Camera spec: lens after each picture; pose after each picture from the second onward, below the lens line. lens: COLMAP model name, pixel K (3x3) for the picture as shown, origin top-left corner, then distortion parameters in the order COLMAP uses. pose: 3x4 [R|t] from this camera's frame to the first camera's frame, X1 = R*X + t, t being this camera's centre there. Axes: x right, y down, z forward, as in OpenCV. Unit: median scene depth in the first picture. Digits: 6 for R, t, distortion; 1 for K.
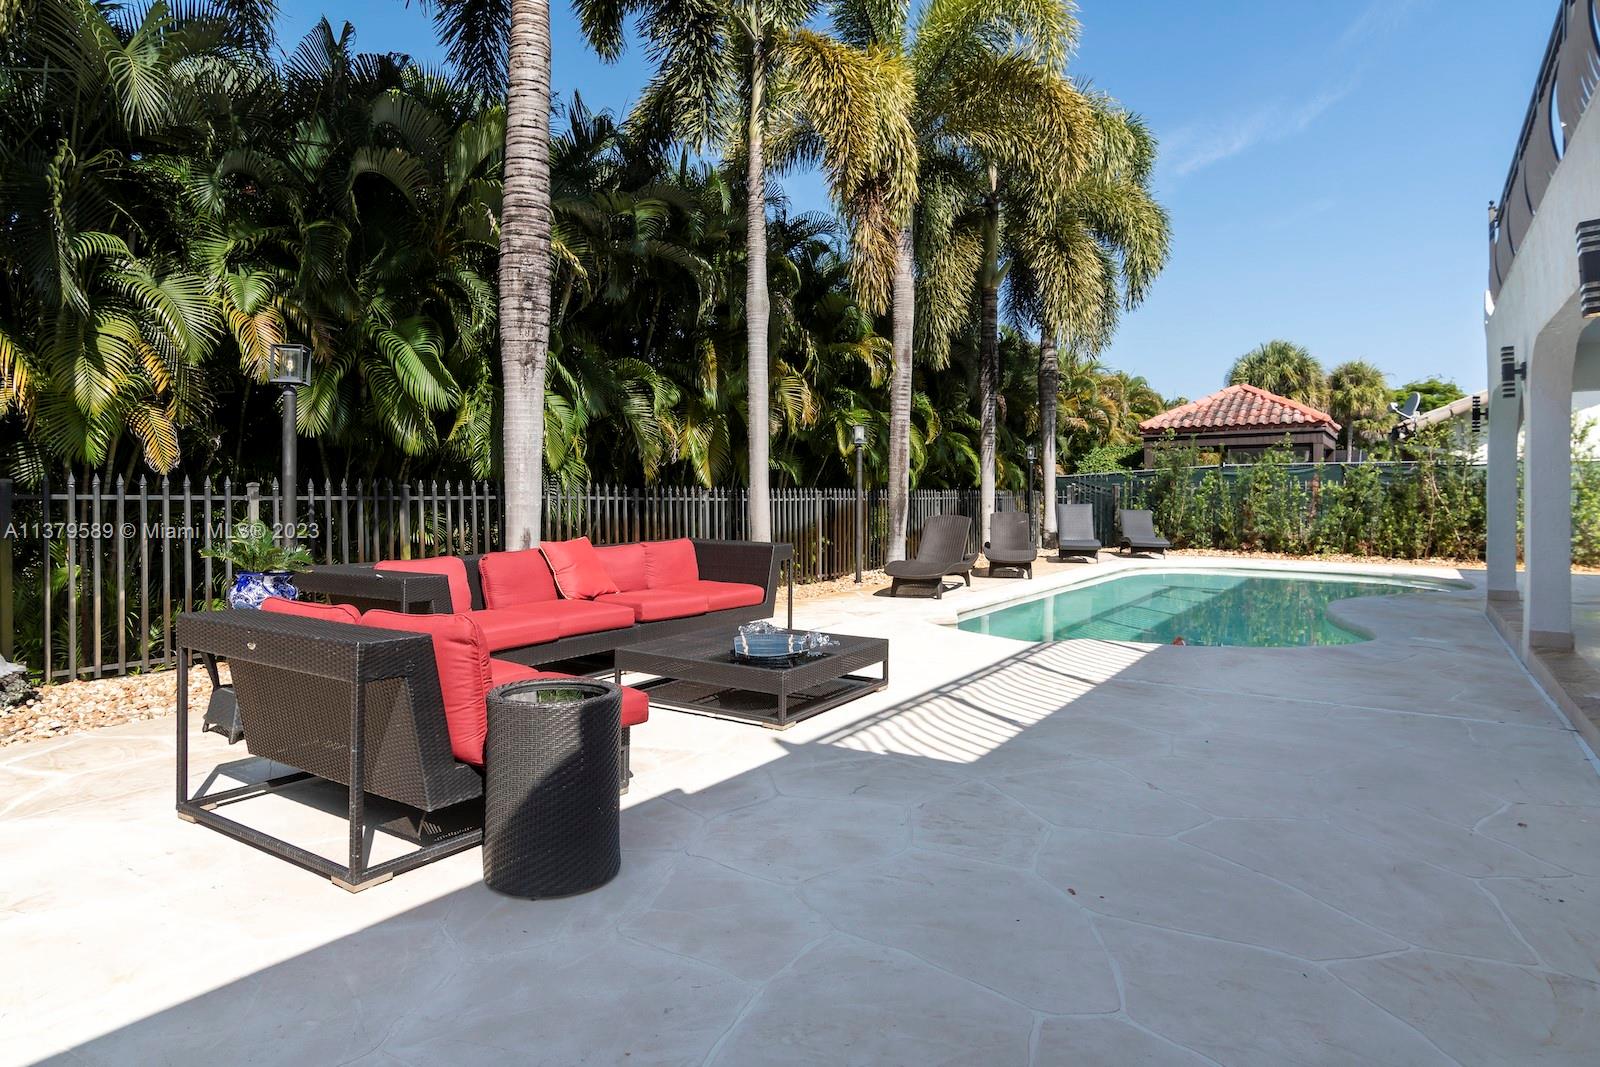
lens RADIAL K [[927.3, 0, 799.2], [0, 927.3, 506.1], [0, 0, 1]] dist [0.000906, -0.000068]
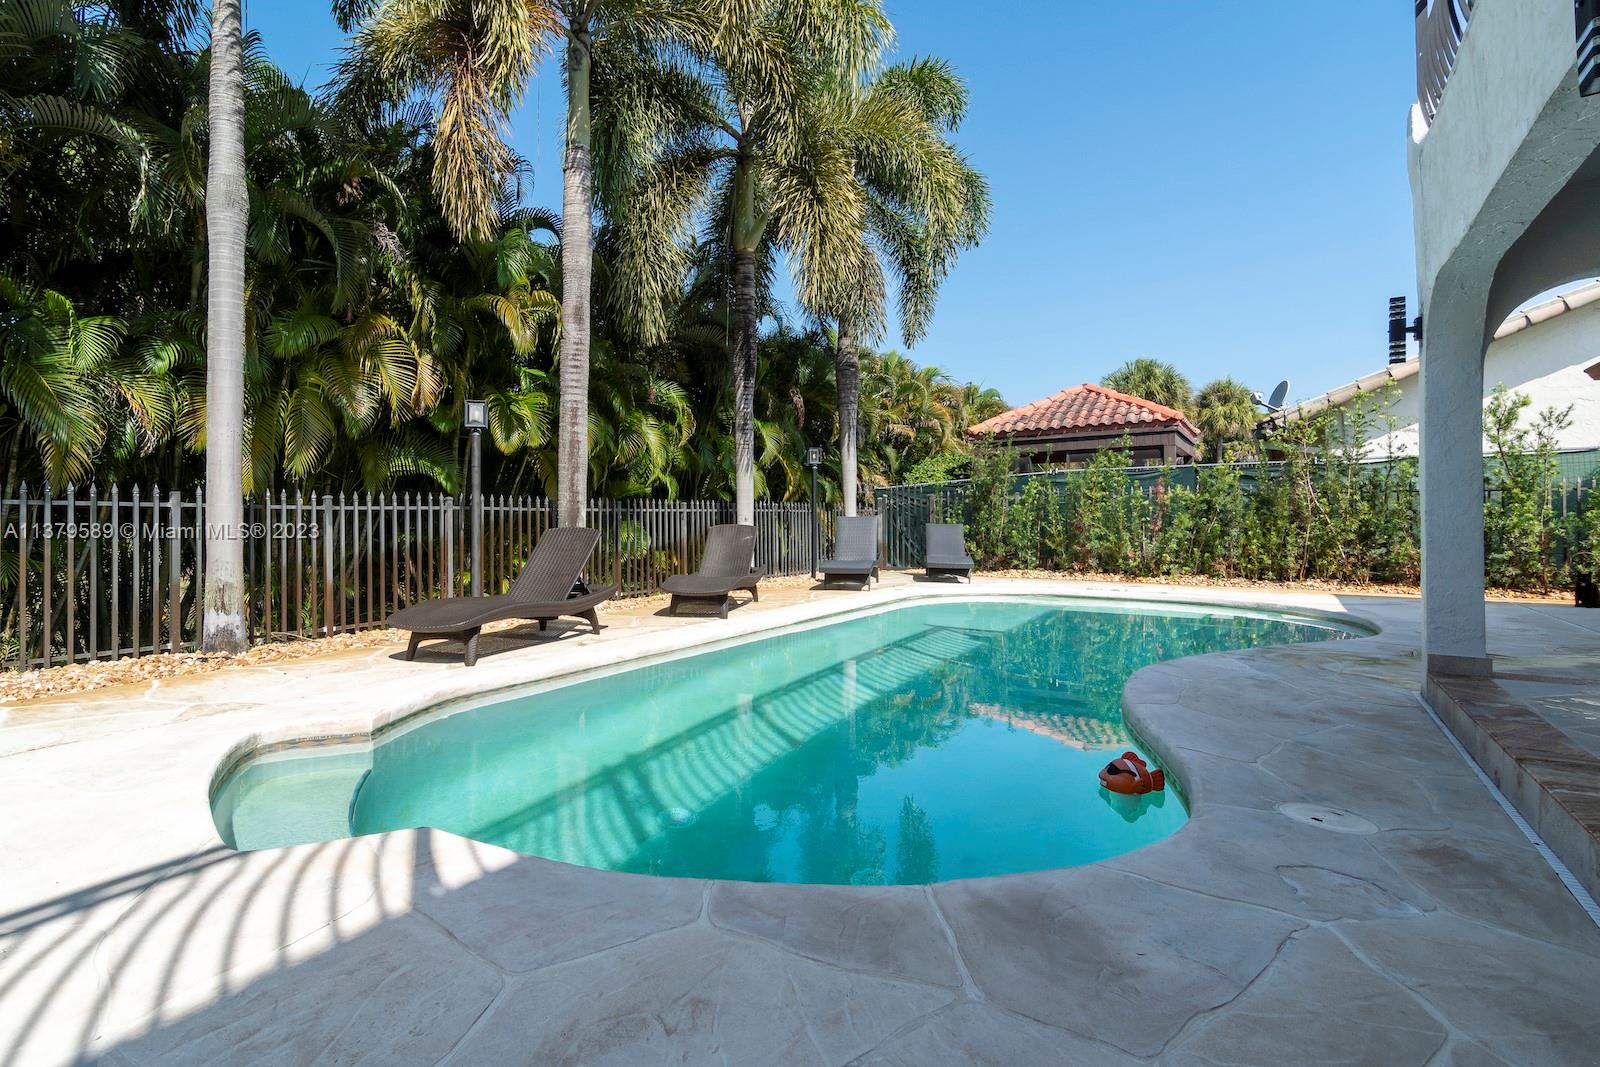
lens RADIAL K [[802.4, 0, 708.4], [0, 802.4, 521.3], [0, 0, 1]] dist [-0.001407, -0.000001]
pose [[0.999235, -0.008665, -0.038133, 0.185612], [0.008283, 0.999914, -0.010152, 0.008004], [0.038218, 0.009828, 0.999221, 0.279746]]
